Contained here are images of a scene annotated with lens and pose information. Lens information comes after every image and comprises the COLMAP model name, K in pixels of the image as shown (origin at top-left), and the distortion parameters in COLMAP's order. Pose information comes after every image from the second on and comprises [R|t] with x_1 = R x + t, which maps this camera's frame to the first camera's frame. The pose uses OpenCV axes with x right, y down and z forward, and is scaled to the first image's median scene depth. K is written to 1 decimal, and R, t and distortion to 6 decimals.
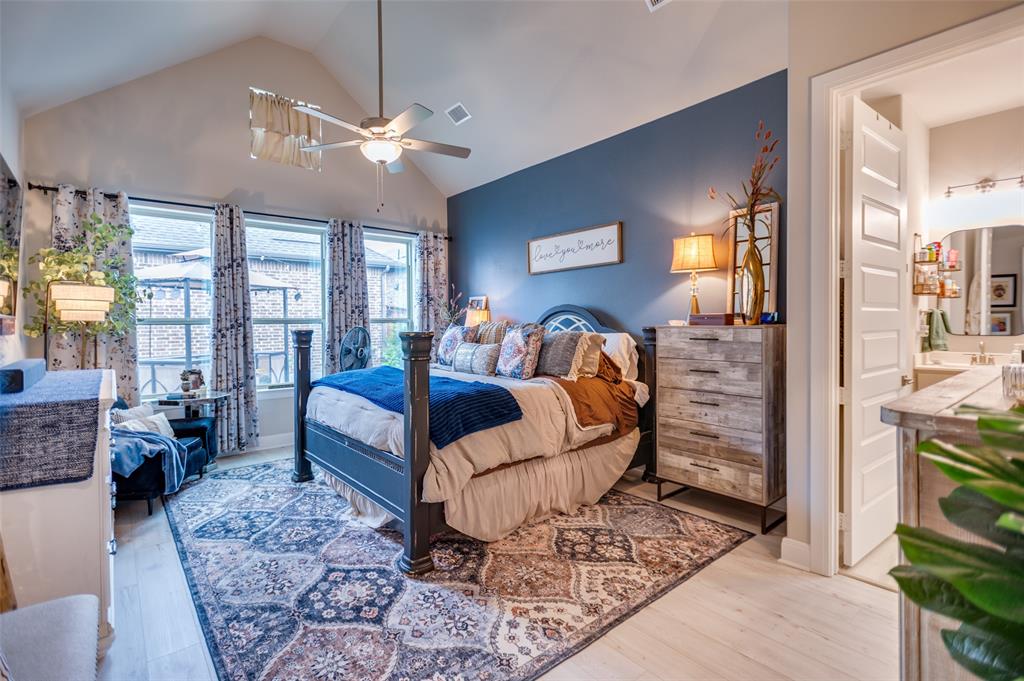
lens RADIAL K [[485.9, 0, 509.5], [0, 485.9, 334.0], [0, 0, 1]] dist [0.002196, -0.002441]
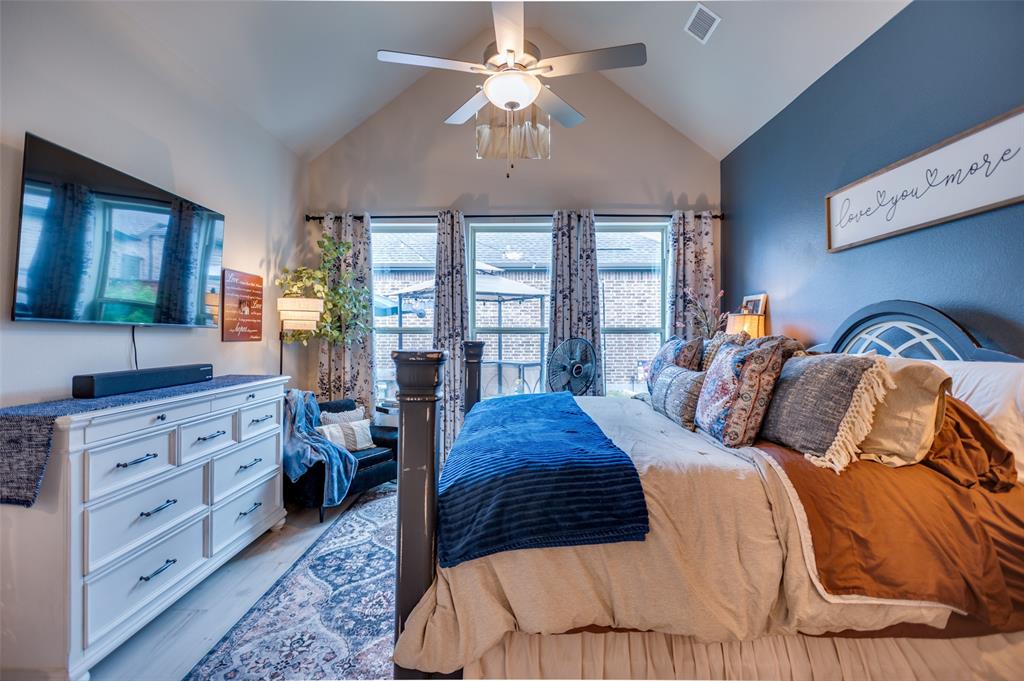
lens RADIAL K [[485.9, 0, 497.2], [0, 485.9, 336.2], [0, 0, 1]] dist [0.002196, -0.002441]
pose [[0.753538, 0.011982, -0.657296, 0.246056], [-0.022194, 0.999728, -0.007218, -0.018230], [0.657030, 0.020027, 0.753598, 0.602326]]
